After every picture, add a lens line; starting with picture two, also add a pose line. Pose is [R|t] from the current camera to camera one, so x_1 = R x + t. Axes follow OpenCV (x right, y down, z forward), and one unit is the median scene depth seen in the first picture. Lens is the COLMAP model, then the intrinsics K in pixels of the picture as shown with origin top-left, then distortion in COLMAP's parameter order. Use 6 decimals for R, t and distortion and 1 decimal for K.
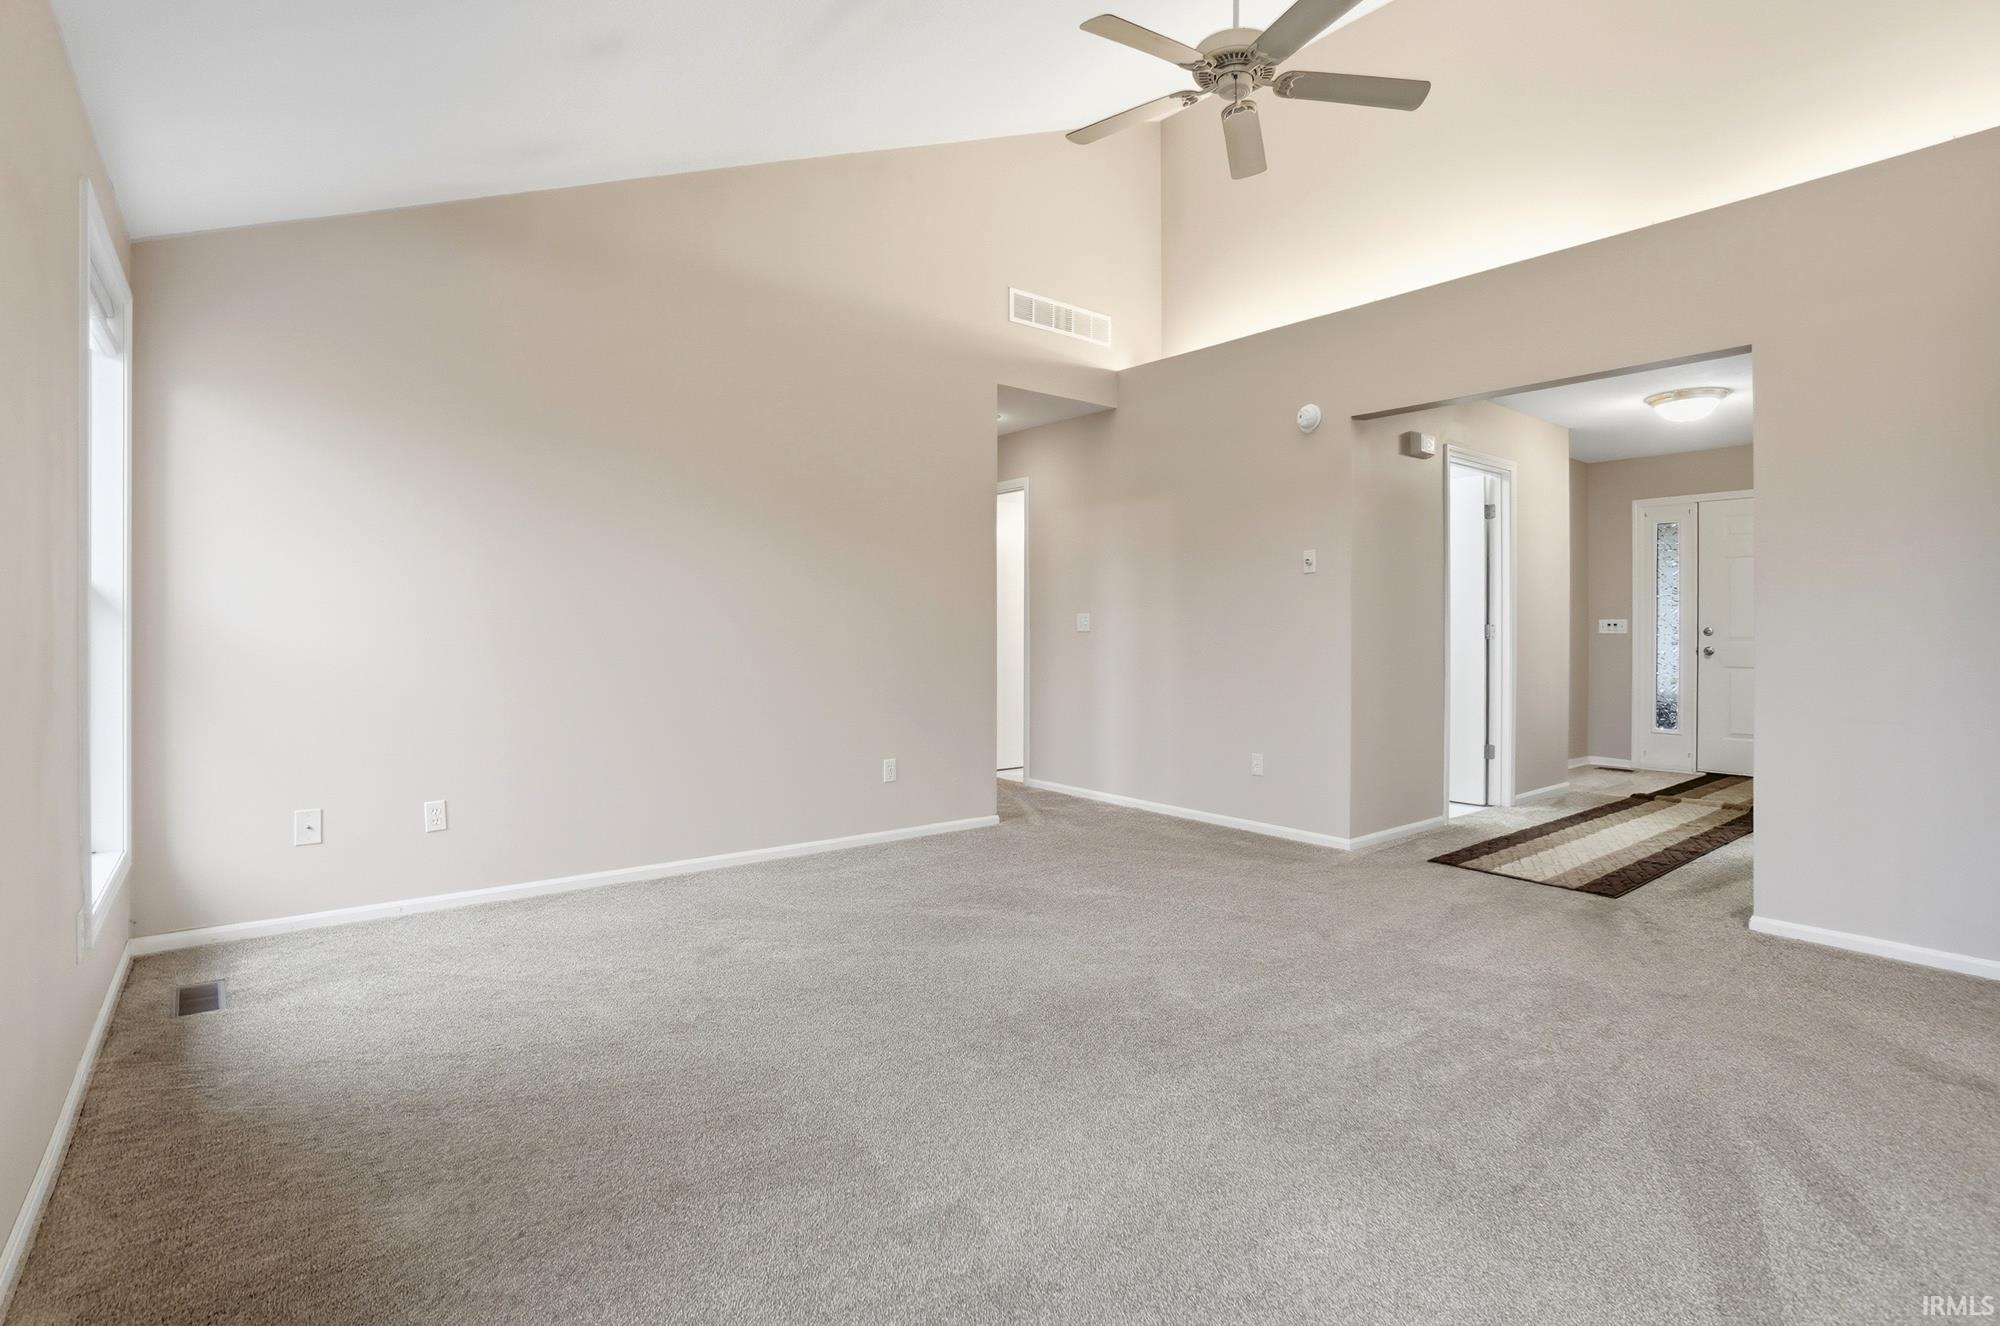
lens RADIAL K [[960.2, 0, 1003.0], [0, 960.2, 644.3], [0, 0, 1]] dist [-0.055929, 0.023279]
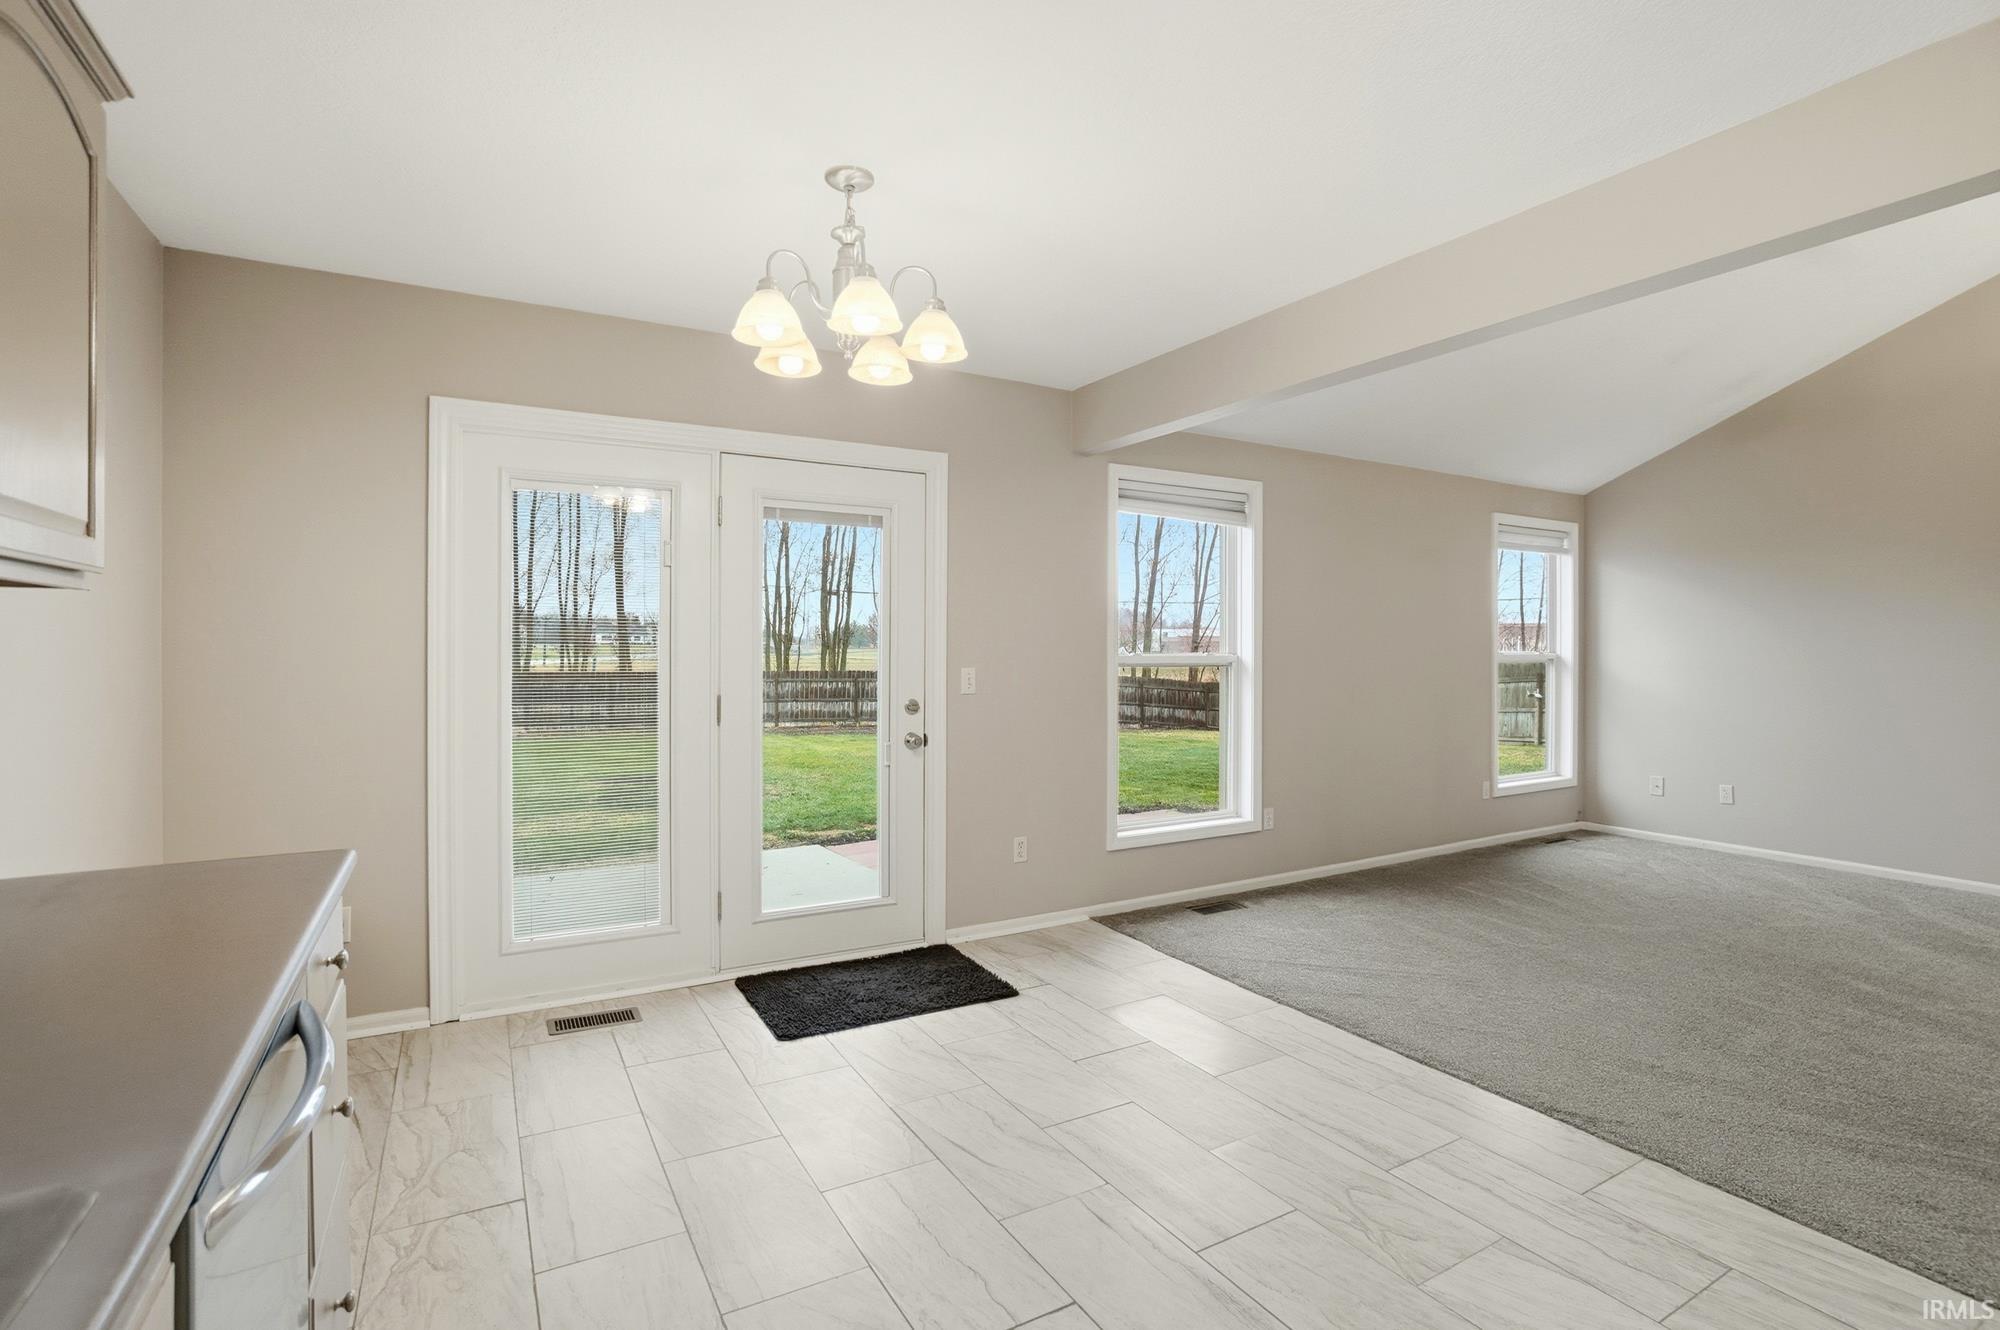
lens RADIAL K [[947.5, 0, 1001.9], [0, 947.5, 649.8], [0, 0, 1]] dist [-0.021935, 0.000611]
pose [[-0.156193, -0.000134, -0.987727, 0.862380], [-0.017546, 0.999843, 0.002639, -0.038644], [0.987571, 0.017743, -0.156170, -0.005801]]
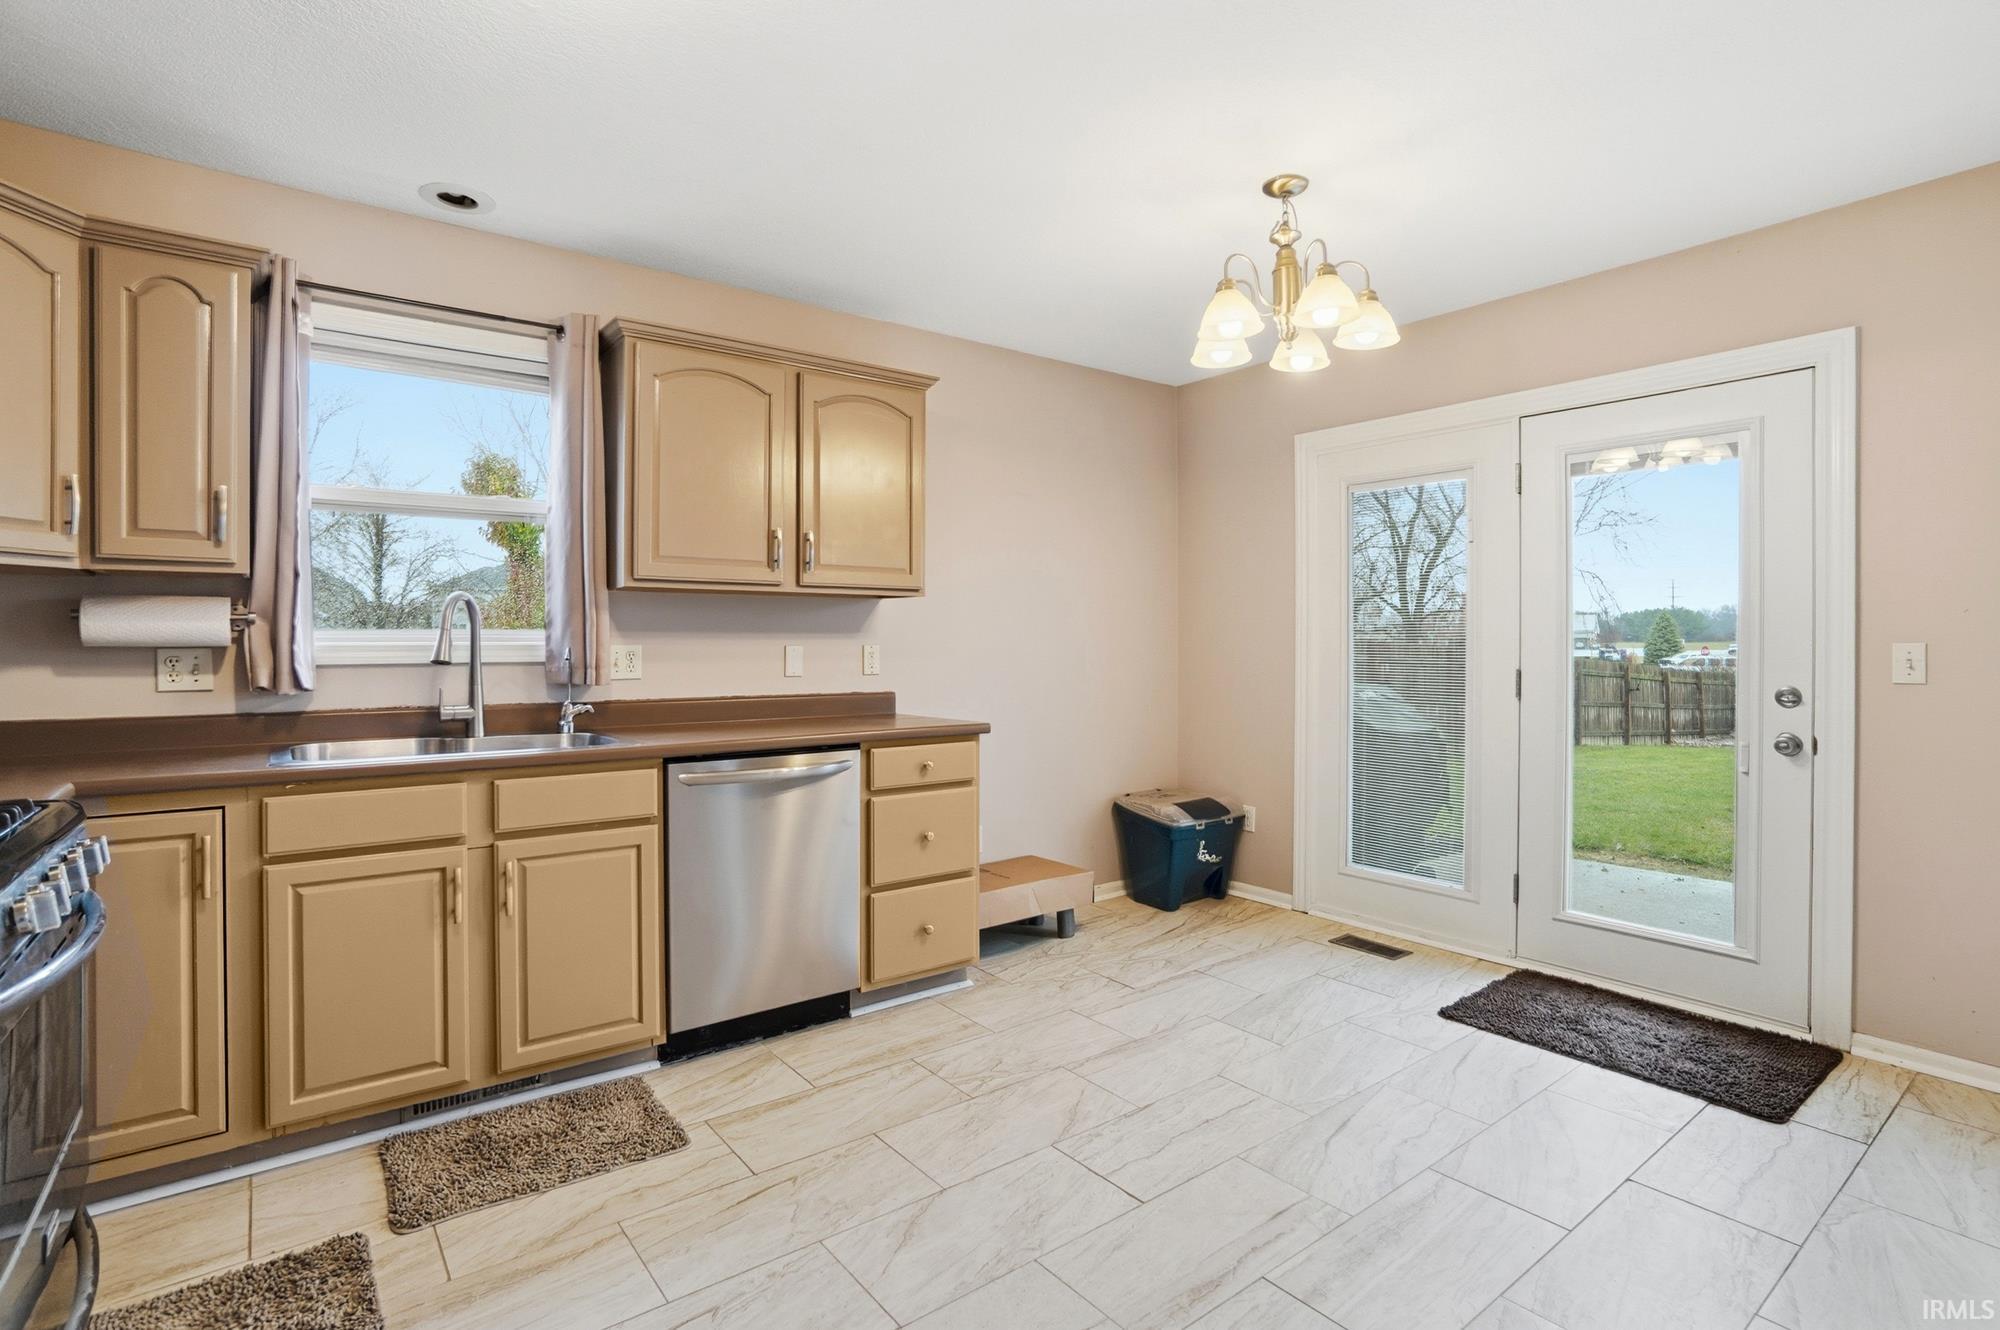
lens RADIAL K [[960.2, 0, 1003.0], [0, 960.2, 646.3], [0, 0, 1]] dist [-0.055929, 0.023279]
pose [[-0.999791, -0.001894, 0.020377, 0.542925], [-0.001621, 0.999909, 0.013405, -0.024453], [-0.020400, 0.013370, -0.999702, 0.373690]]
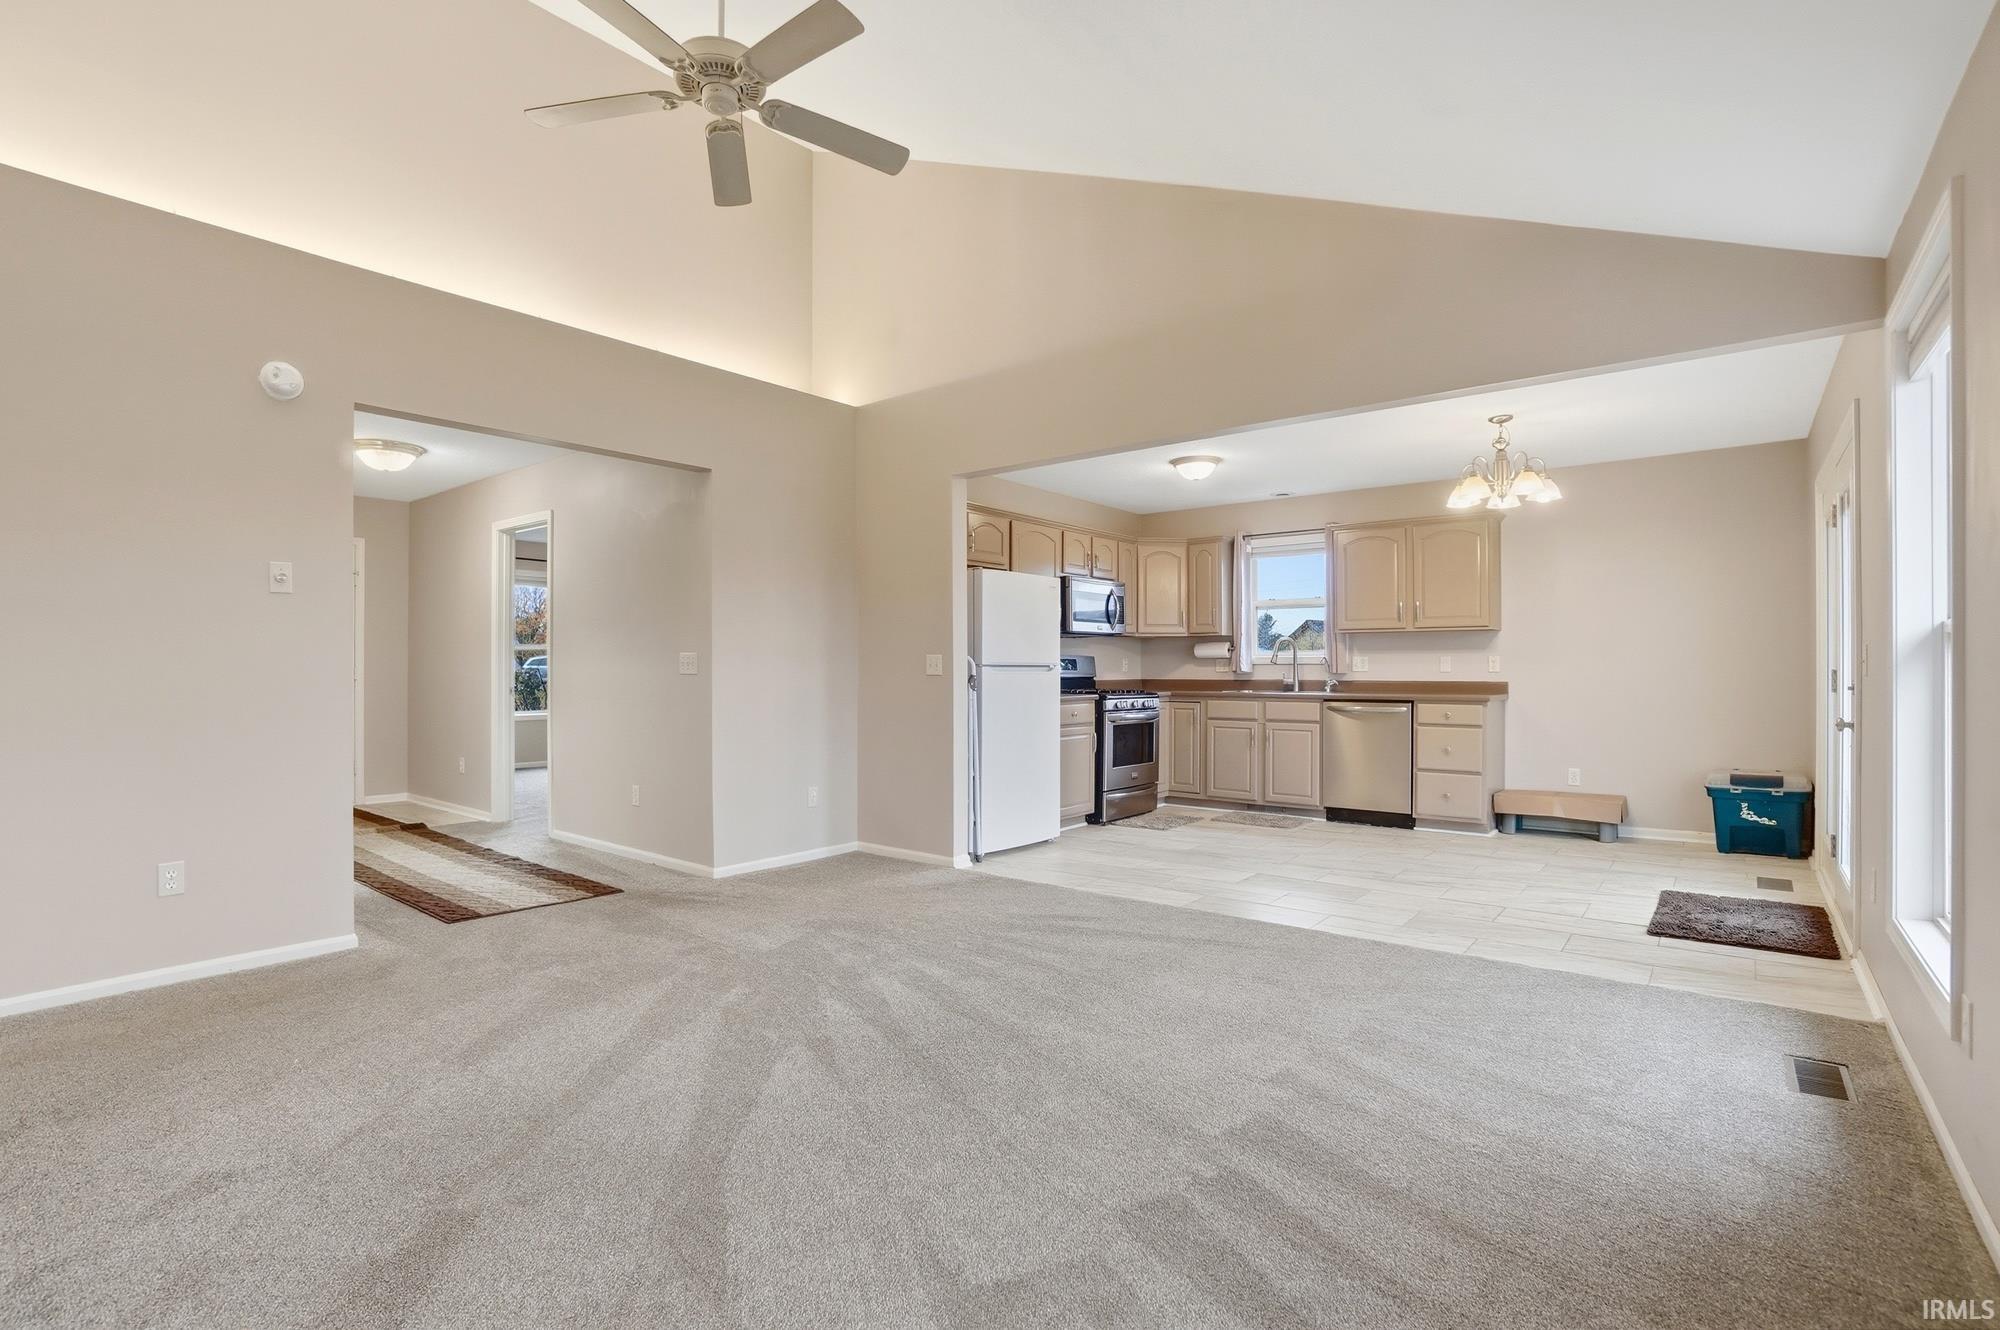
lens RADIAL K [[935.3, 0, 1000.0], [0, 935.3, 665.0], [0, 0, 1]] dist [-0.046844, 0.000549]
pose [[-0.218191, -0.000814, 0.975906, -0.468315], [0.012268, 0.999918, 0.003577, -0.015524], [-0.975829, 0.012752, -0.218164, 0.598821]]
